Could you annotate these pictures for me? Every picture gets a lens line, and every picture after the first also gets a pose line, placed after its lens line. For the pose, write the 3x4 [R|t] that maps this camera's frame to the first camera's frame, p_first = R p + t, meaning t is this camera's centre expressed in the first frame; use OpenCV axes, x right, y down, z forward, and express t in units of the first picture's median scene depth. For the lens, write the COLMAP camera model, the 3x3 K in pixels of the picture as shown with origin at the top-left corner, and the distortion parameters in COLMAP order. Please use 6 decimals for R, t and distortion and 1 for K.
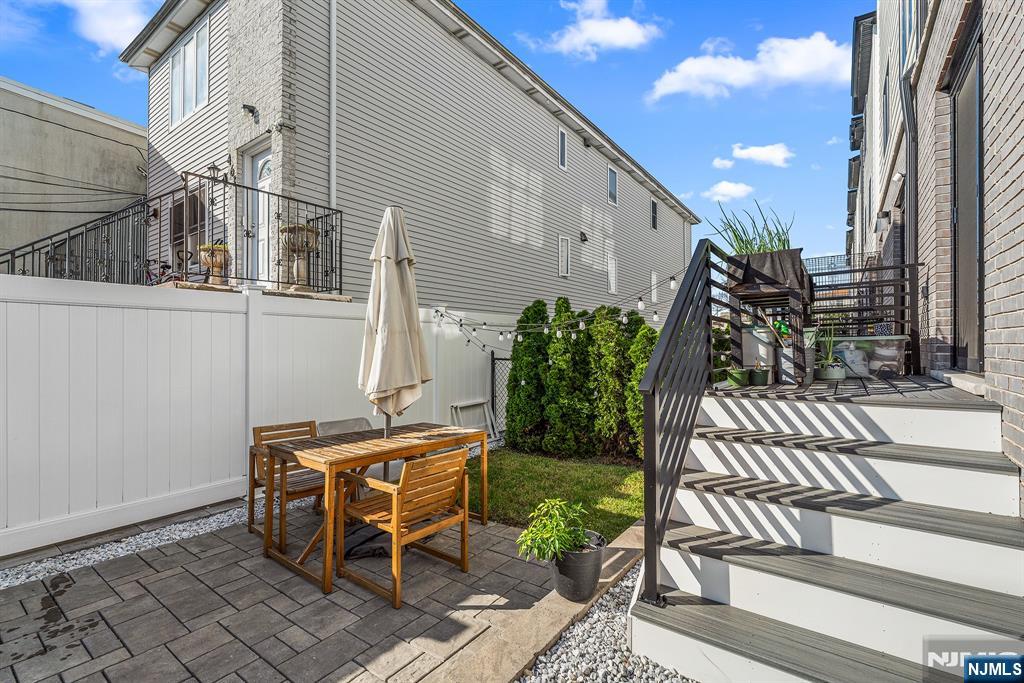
lens RADIAL K [[462.4, 0, 510.6], [0, 462.4, 343.1], [0, 0, 1]] dist [-0.000740, -0.001316]
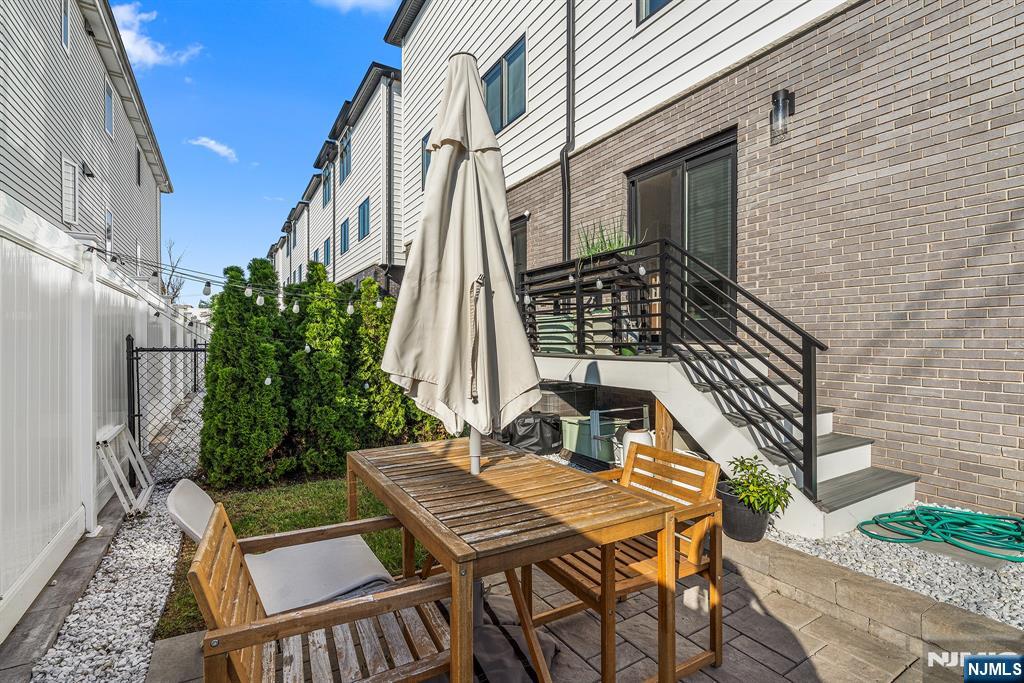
lens RADIAL K [[462.4, 0, 507.6], [0, 462.4, 340.8], [0, 0, 1]] dist [-0.000740, -0.001316]
pose [[0.404688, -0.002016, 0.914453, -0.217505], [0.000098, 0.999998, 0.002161, 0.013227], [-0.914455, -0.000785, 0.404687, 0.206843]]
